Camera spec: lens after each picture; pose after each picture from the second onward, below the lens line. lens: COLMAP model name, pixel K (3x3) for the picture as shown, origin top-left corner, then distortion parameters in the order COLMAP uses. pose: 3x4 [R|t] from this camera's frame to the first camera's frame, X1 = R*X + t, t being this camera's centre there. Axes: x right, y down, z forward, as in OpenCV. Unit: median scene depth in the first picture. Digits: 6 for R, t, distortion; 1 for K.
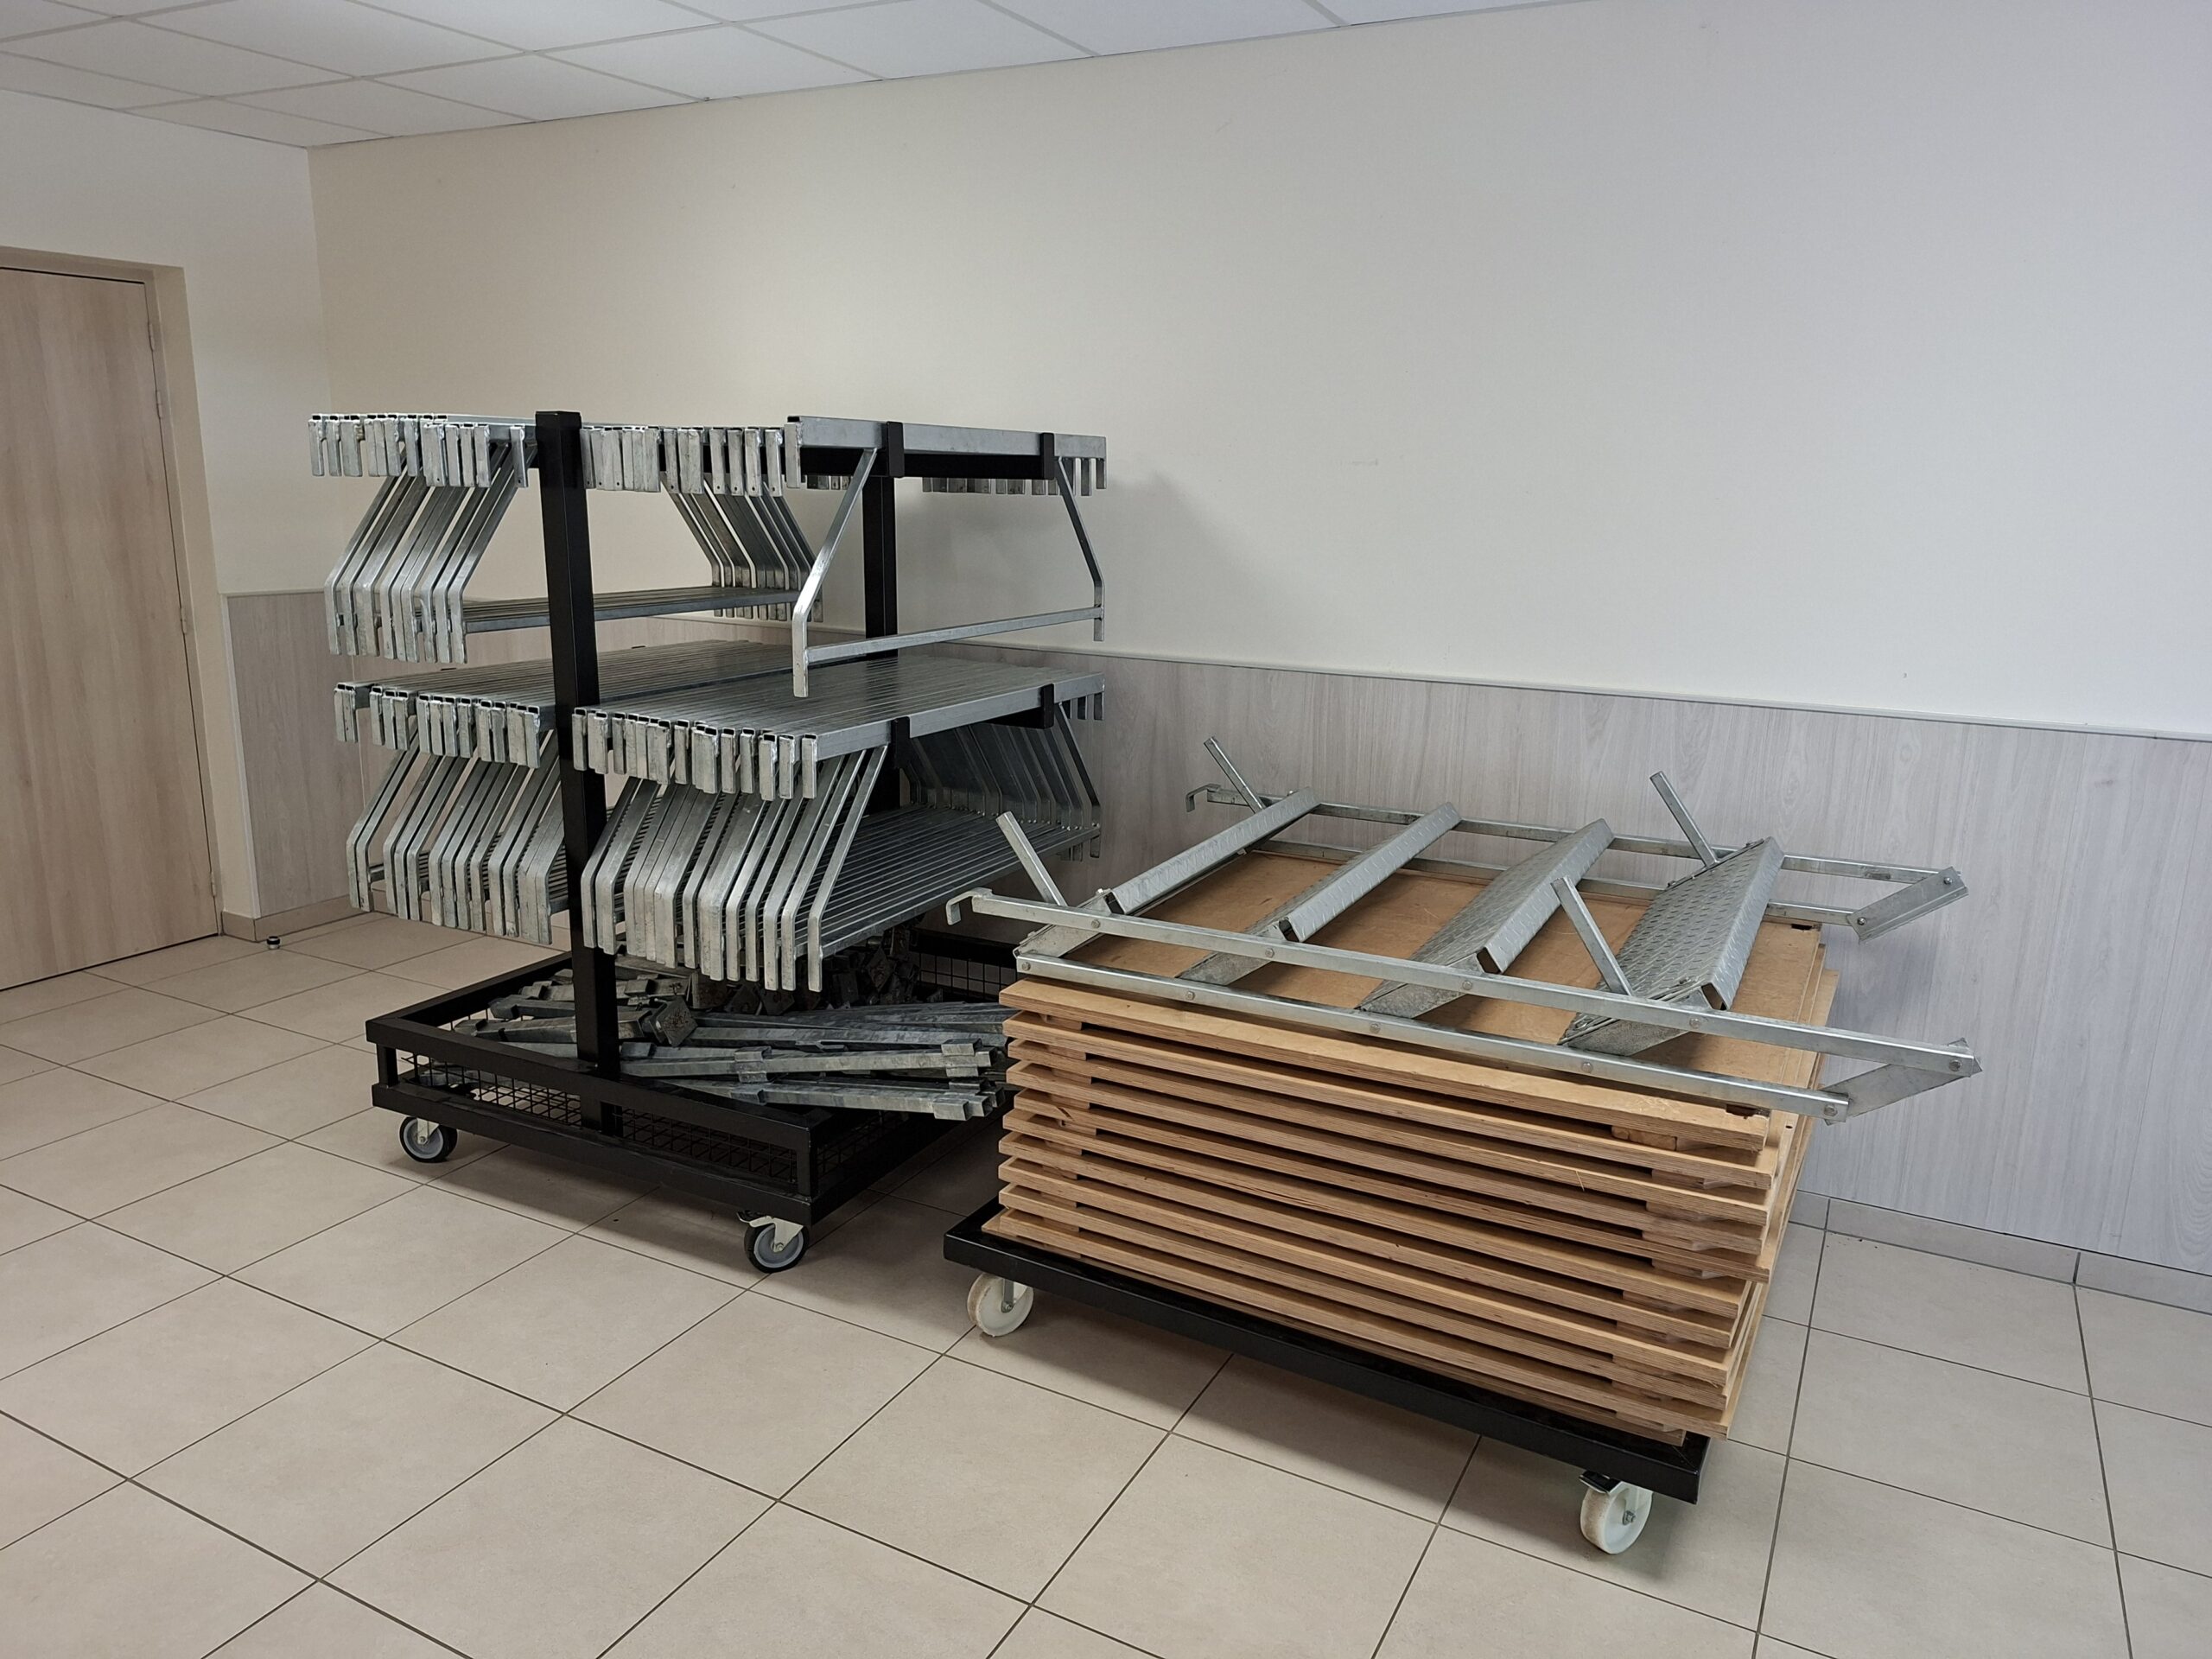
lens RADIAL K [[1539.5, 0, 1108.2], [0, 1539.5, 841.8], [0, 0, 1]] dist [0.098841, -0.111276]
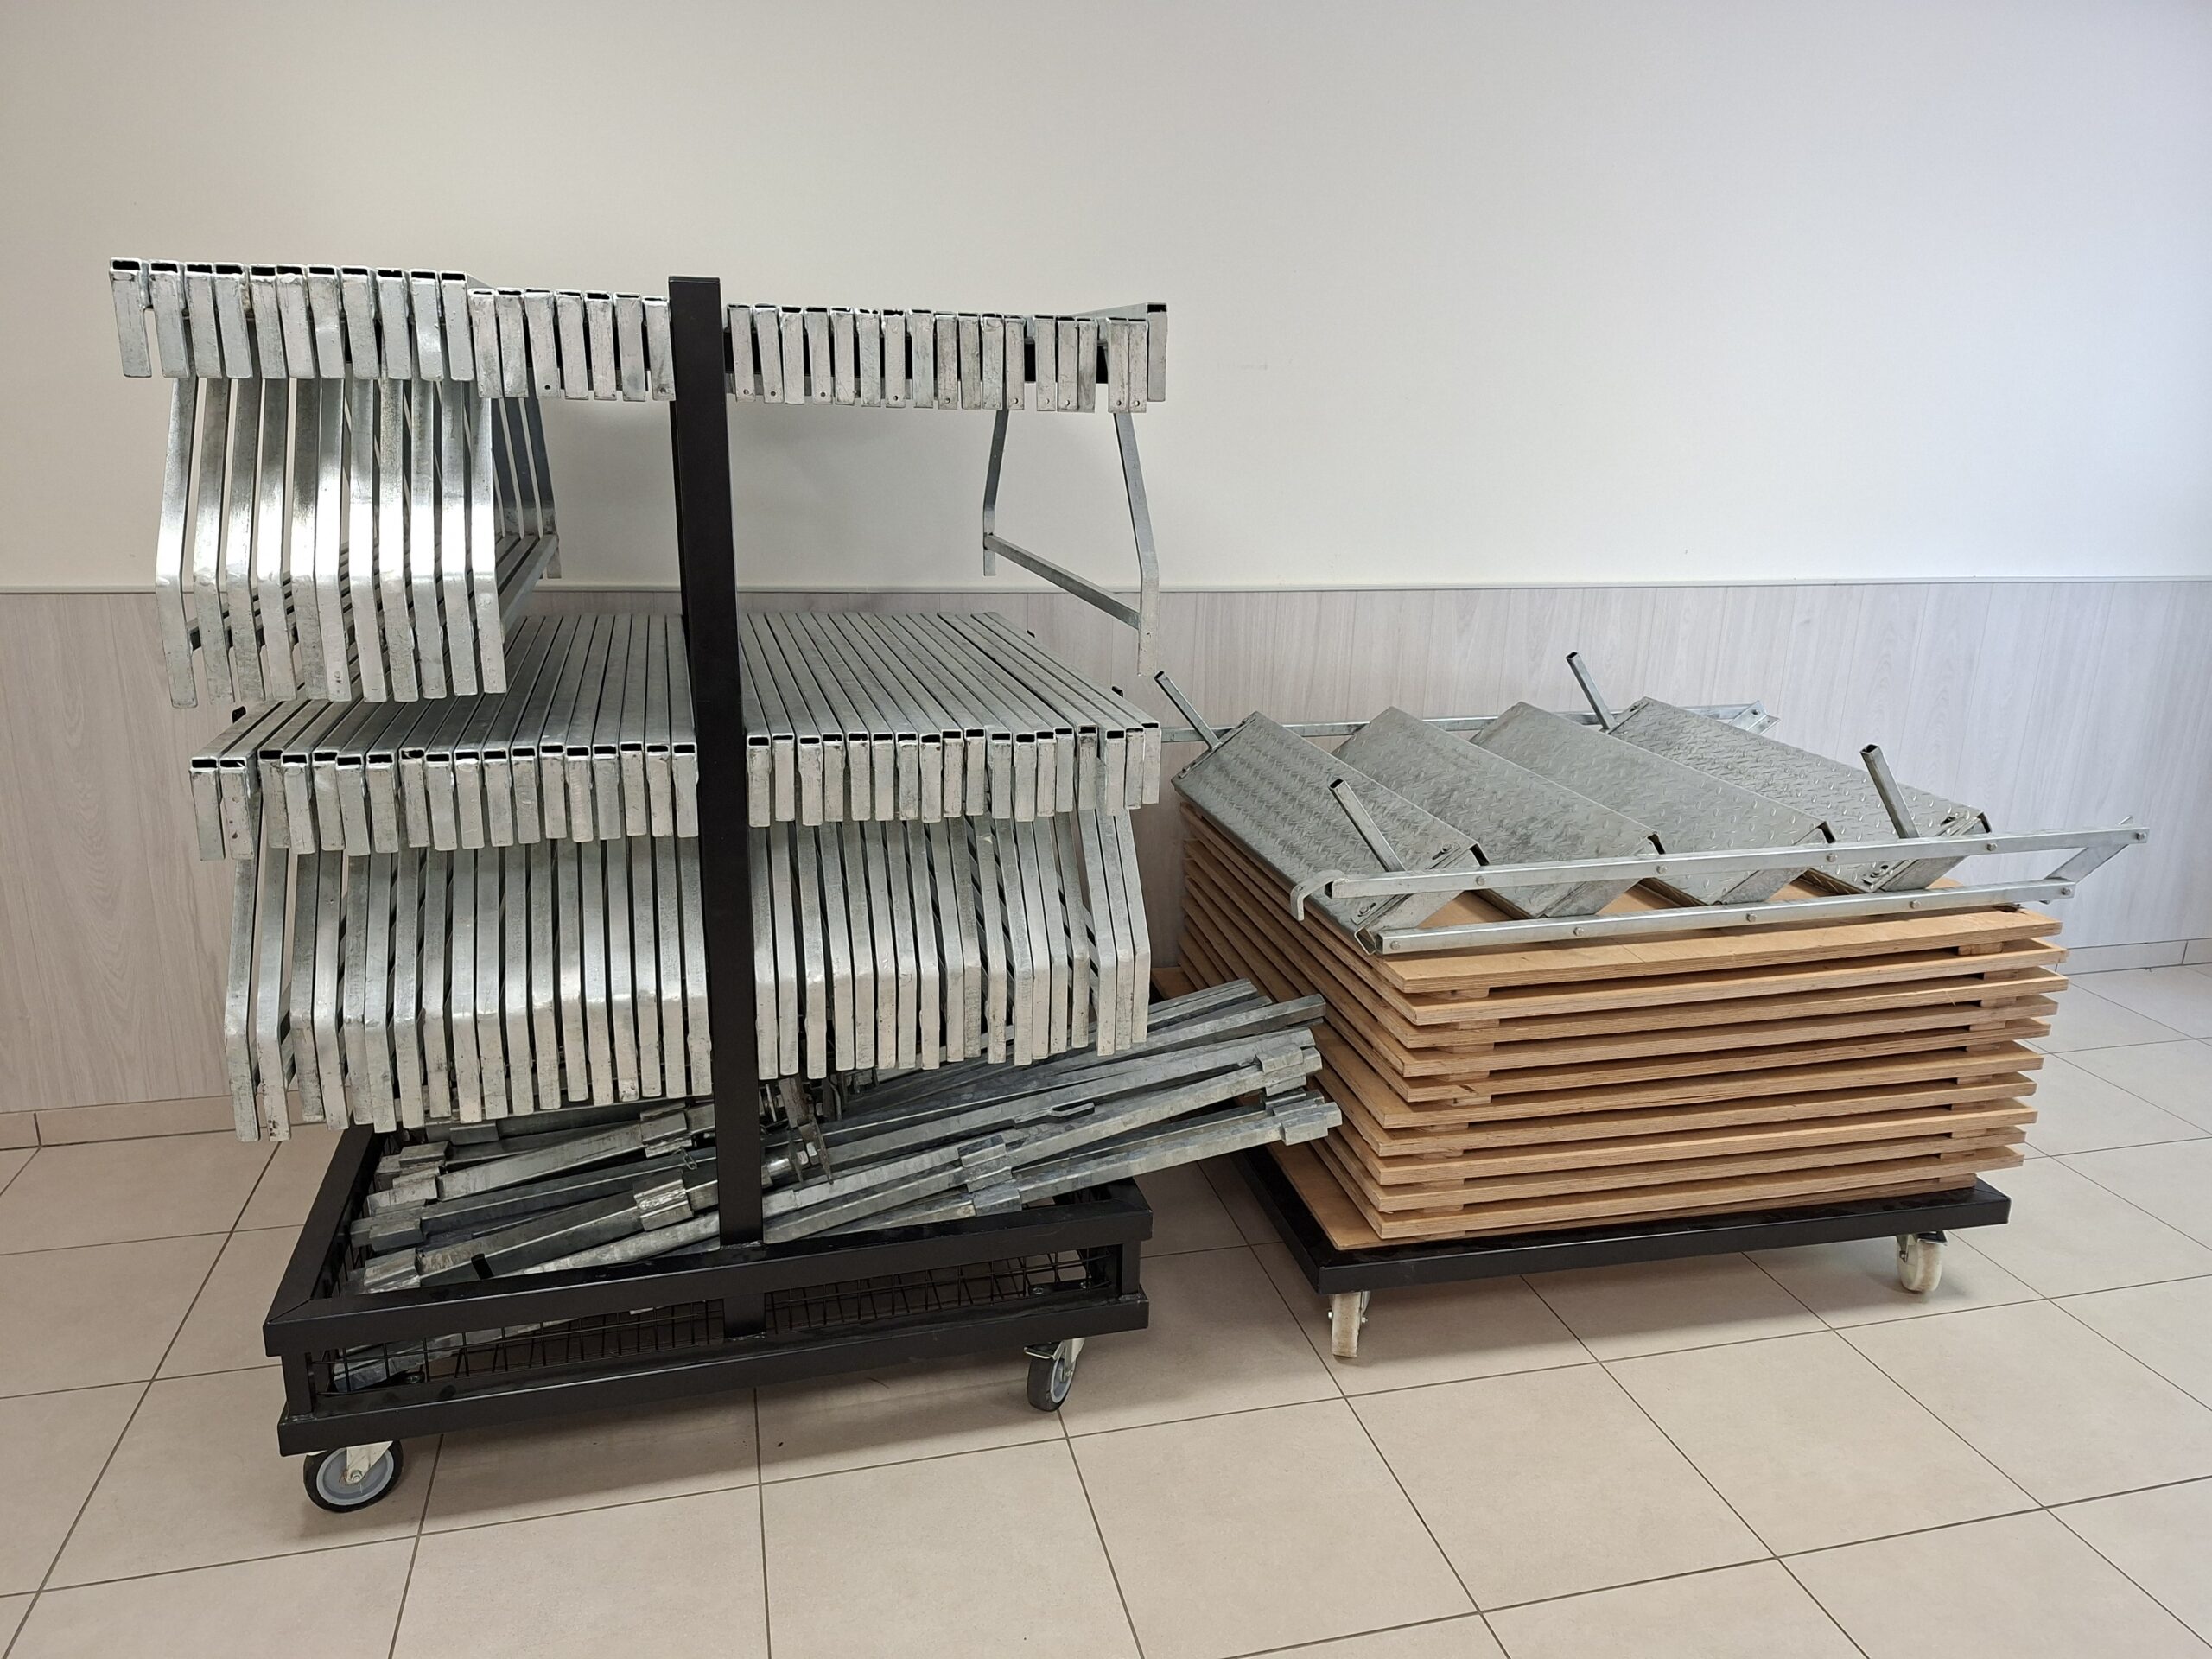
lens RADIAL K [[1543.8, 0, 1105.4], [0, 1543.8, 852.3], [0, 0, 1]] dist [0.098754, -0.126822]
pose [[0.729792, -0.194270, 0.655486, -0.700272], [0.146383, 0.980944, 0.127751, -0.103063], [-0.667814, 0.002720, 0.744324, 0.414245]]
